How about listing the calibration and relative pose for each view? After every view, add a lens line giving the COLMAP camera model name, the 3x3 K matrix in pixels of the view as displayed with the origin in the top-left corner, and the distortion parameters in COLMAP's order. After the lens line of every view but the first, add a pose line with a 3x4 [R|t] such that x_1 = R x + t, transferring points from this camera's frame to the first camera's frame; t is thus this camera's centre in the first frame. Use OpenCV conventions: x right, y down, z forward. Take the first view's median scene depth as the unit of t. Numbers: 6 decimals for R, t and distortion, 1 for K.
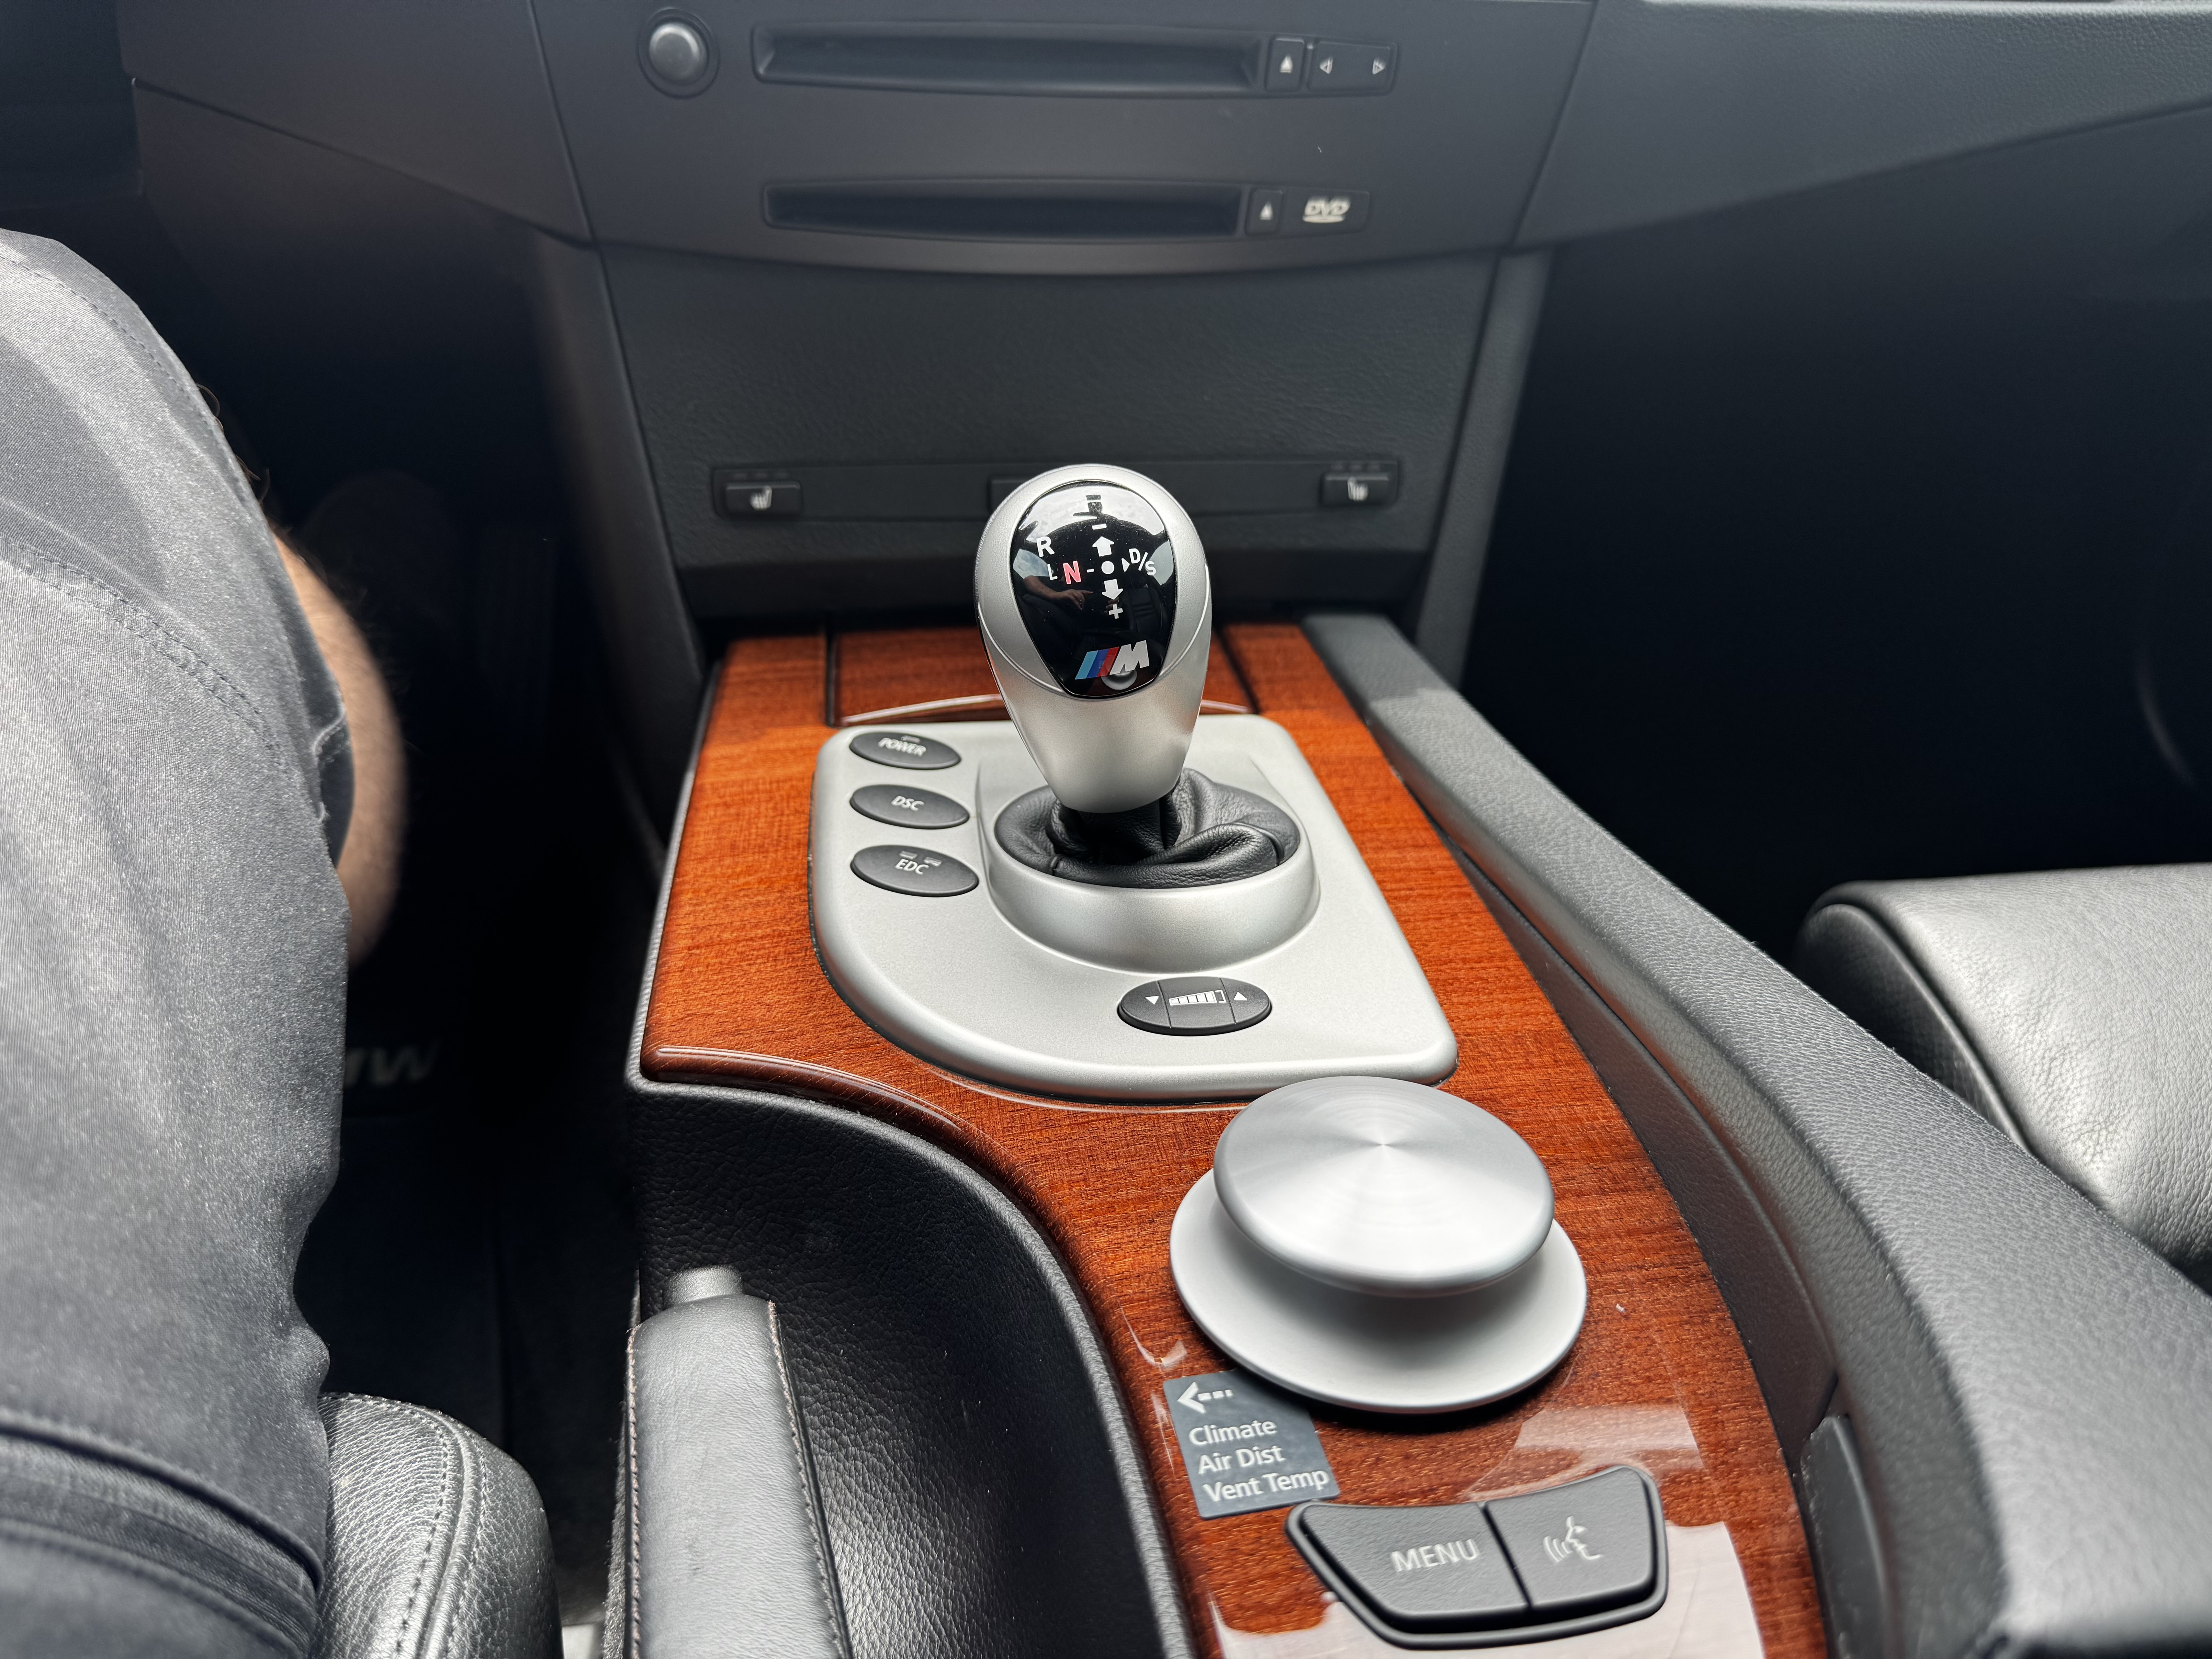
lens RADIAL K [[1586.7, 0, 1106.7], [0, 1586.7, 828.4], [0, 0, 1]] dist [0.005423, -0.024427]
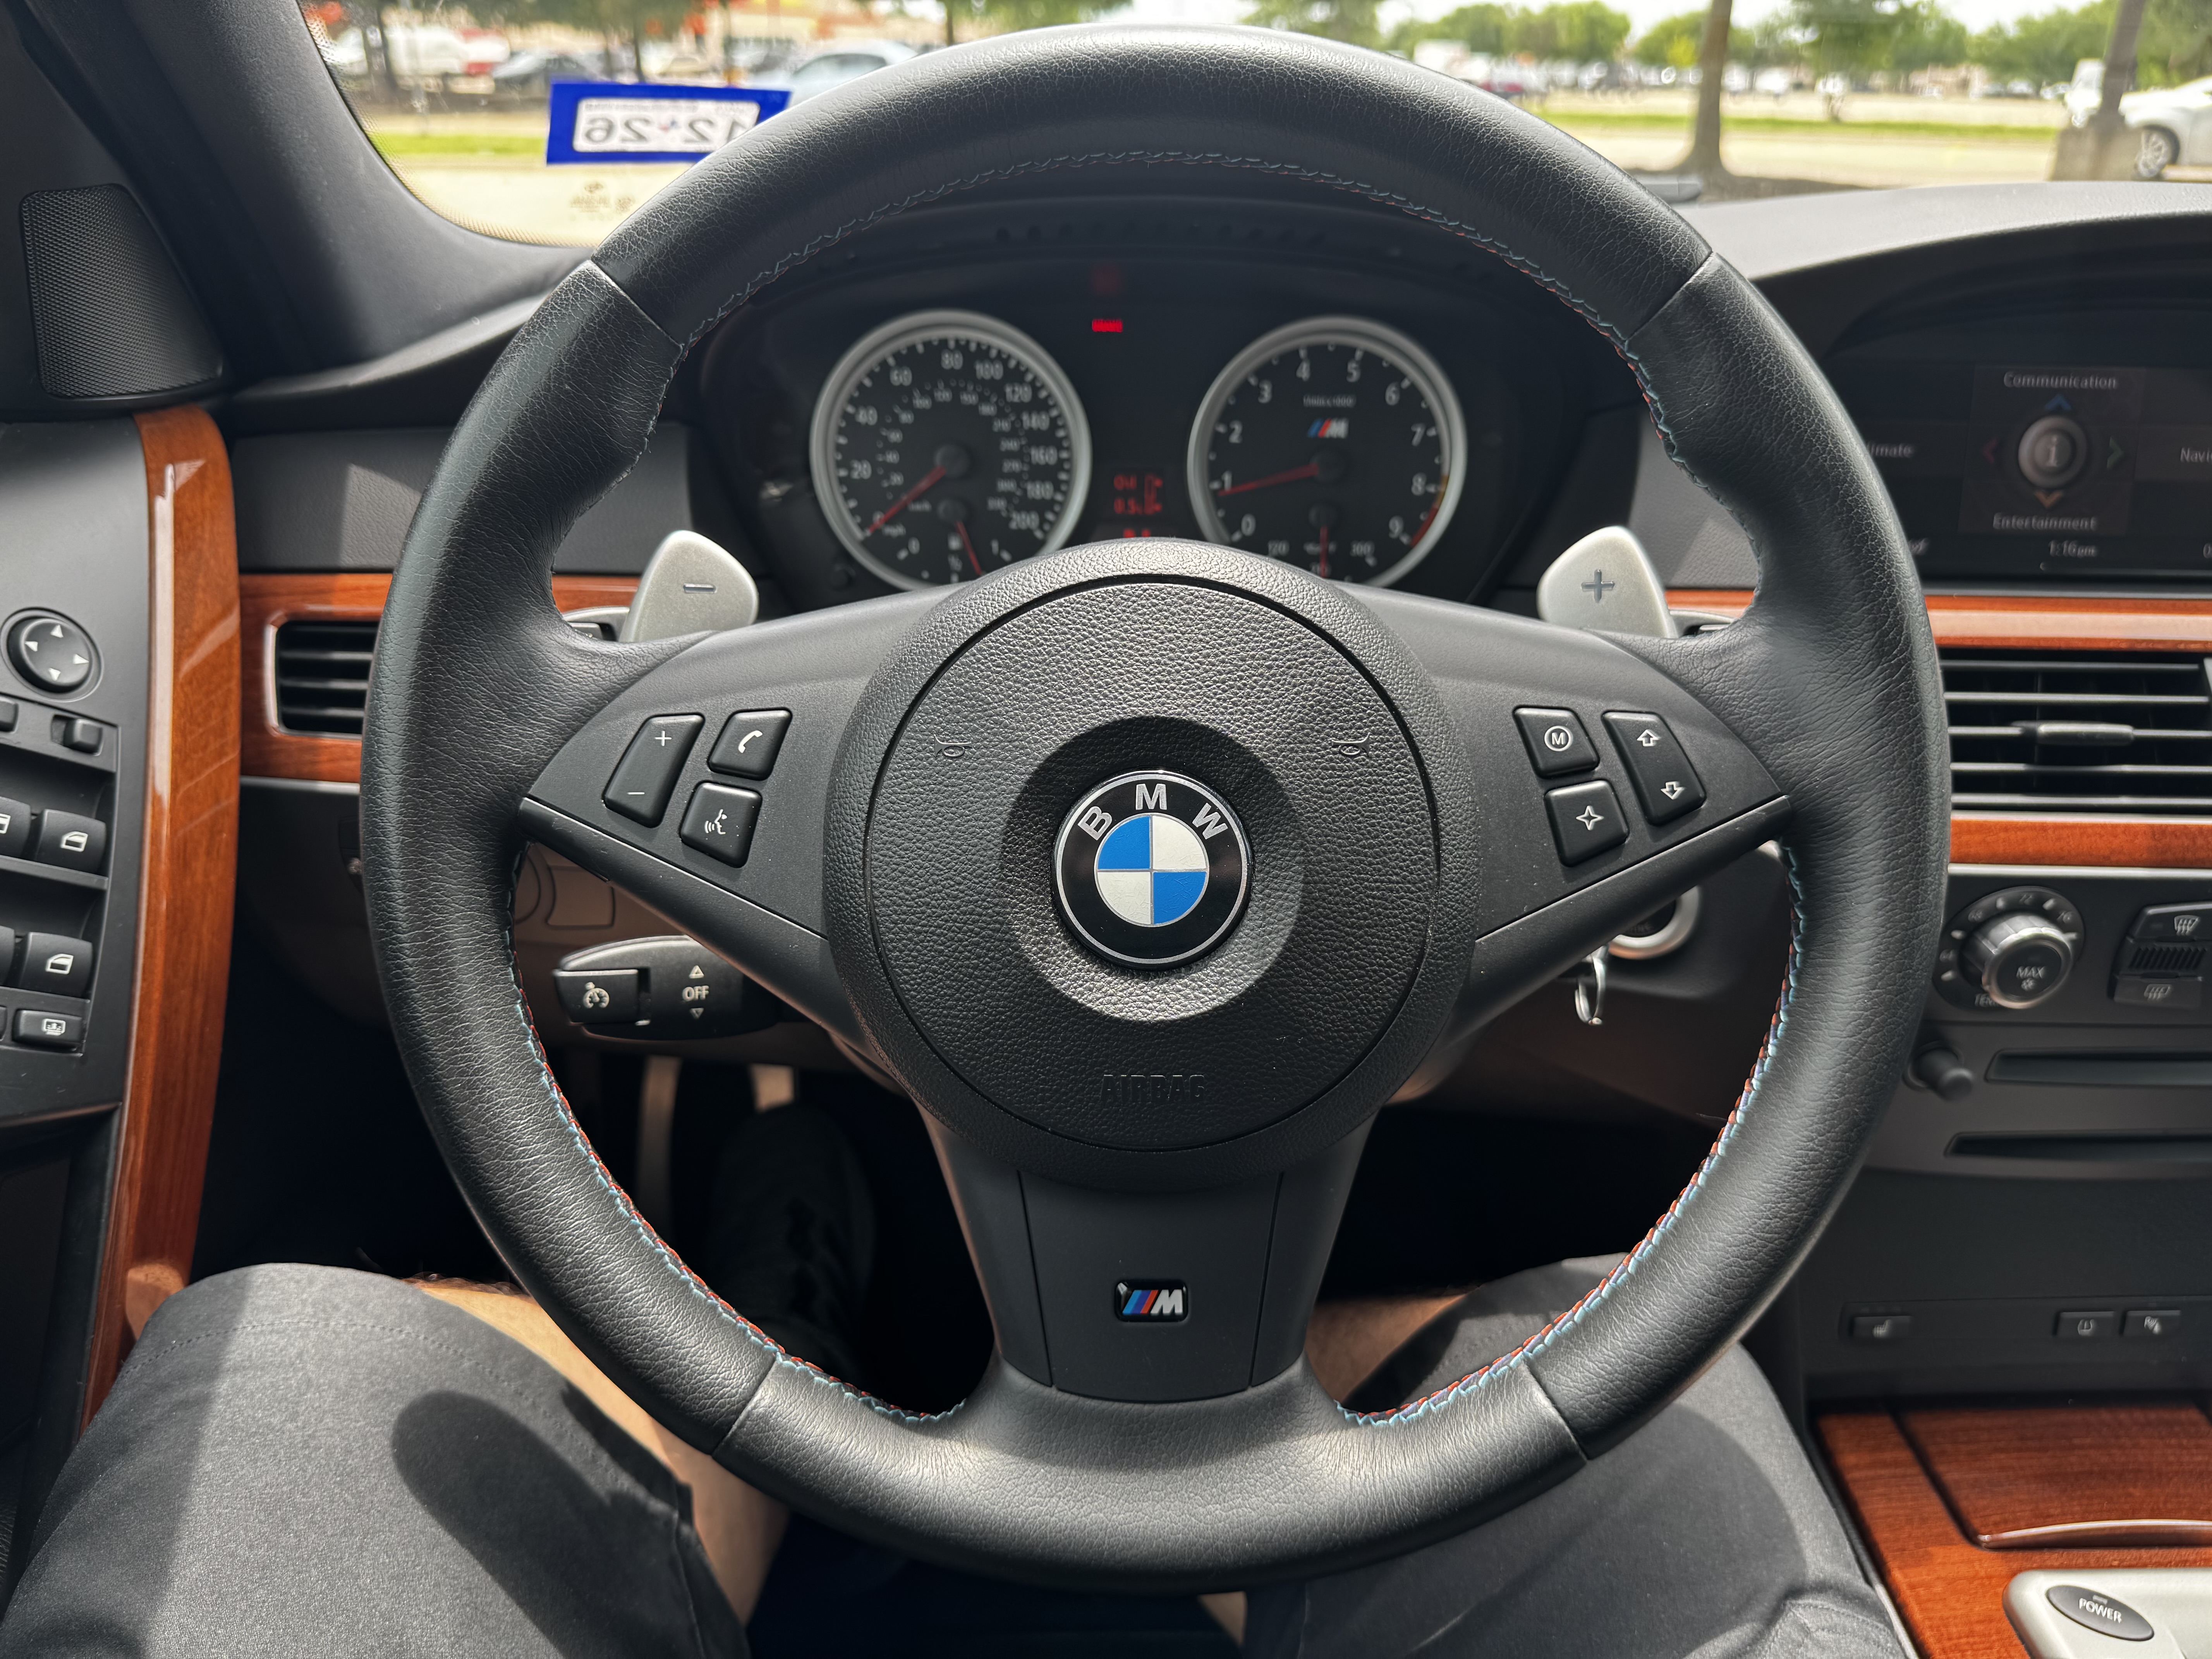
lens RADIAL K [[1586.7, 0, 1106.7], [0, 1586.7, 828.4], [0, 0, 1]] dist [0.005423, -0.024427]
pose [[0.994225, 0.021431, -0.105151, -0.739145], [-0.028935, 0.997102, -0.070364, -0.521135], [0.103339, 0.073001, 0.991964, -0.358370]]
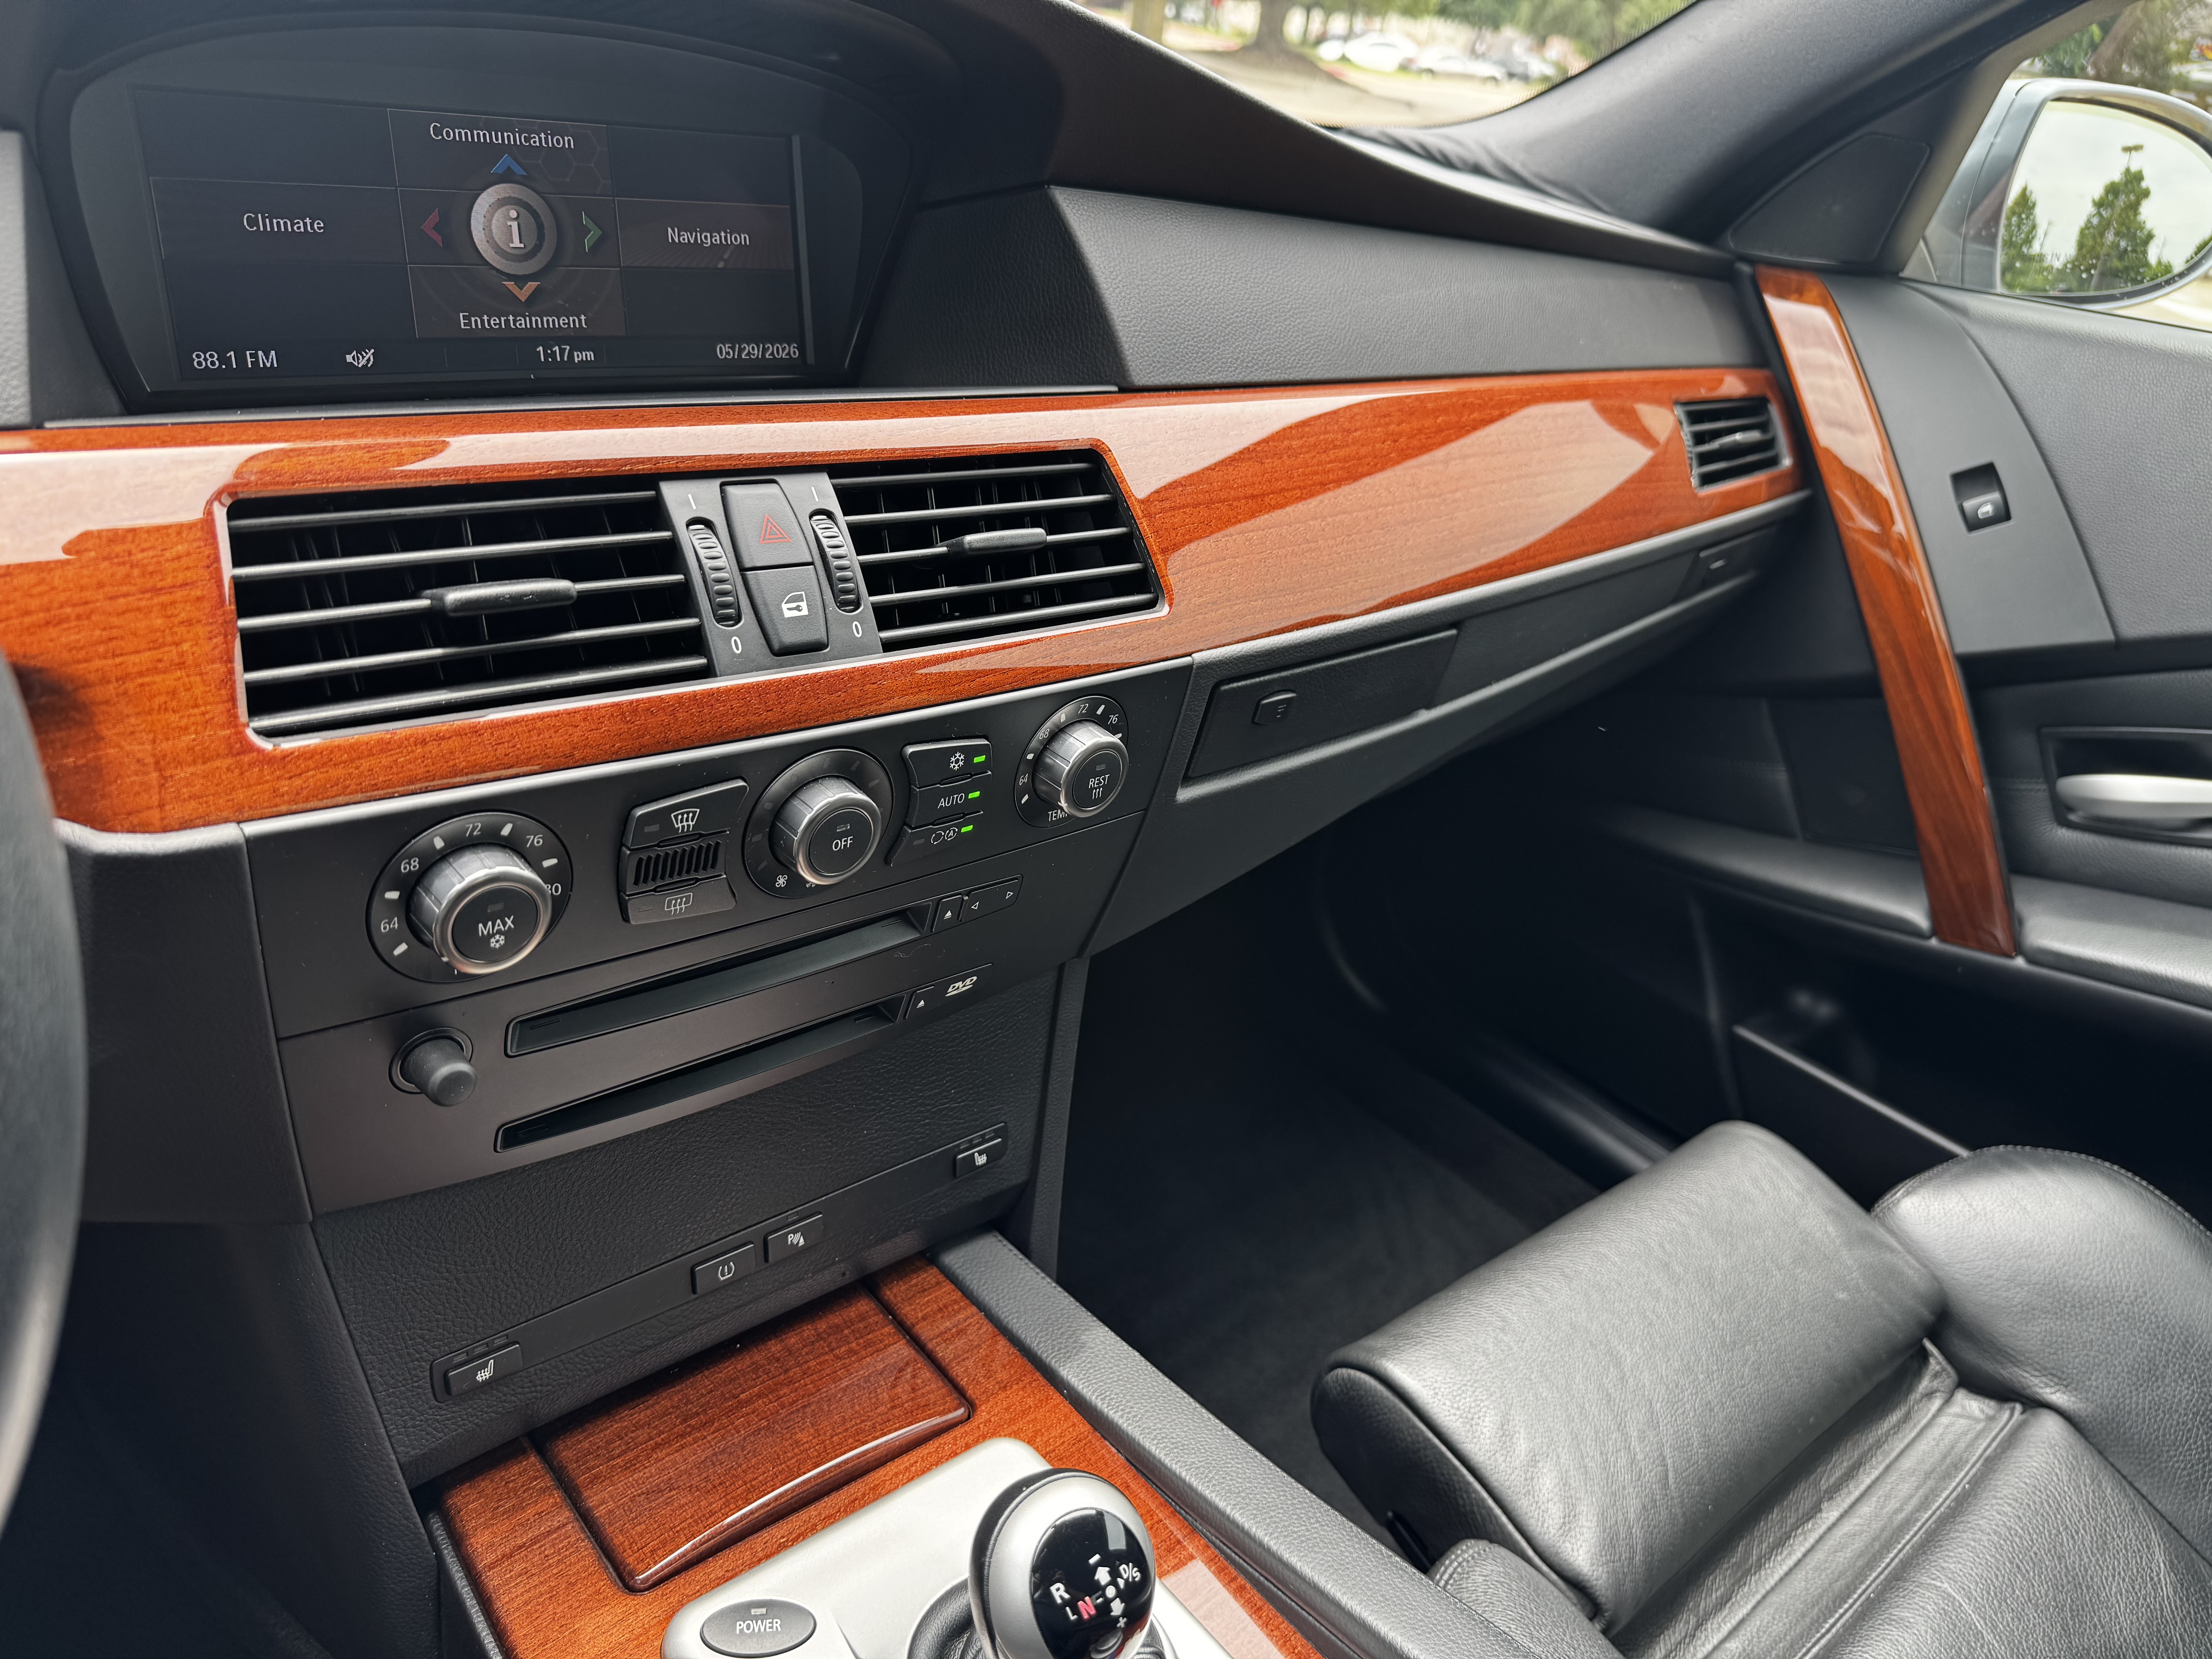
lens RADIAL K [[1586.7, 0, 1106.7], [0, 1586.7, 828.4], [0, 0, 1]] dist [0.005423, -0.024427]
pose [[0.827022, -0.177207, 0.533510, -0.381877], [0.164595, 0.983758, 0.071611, -0.573964], [-0.537535, 0.028589, 0.842757, -0.053659]]
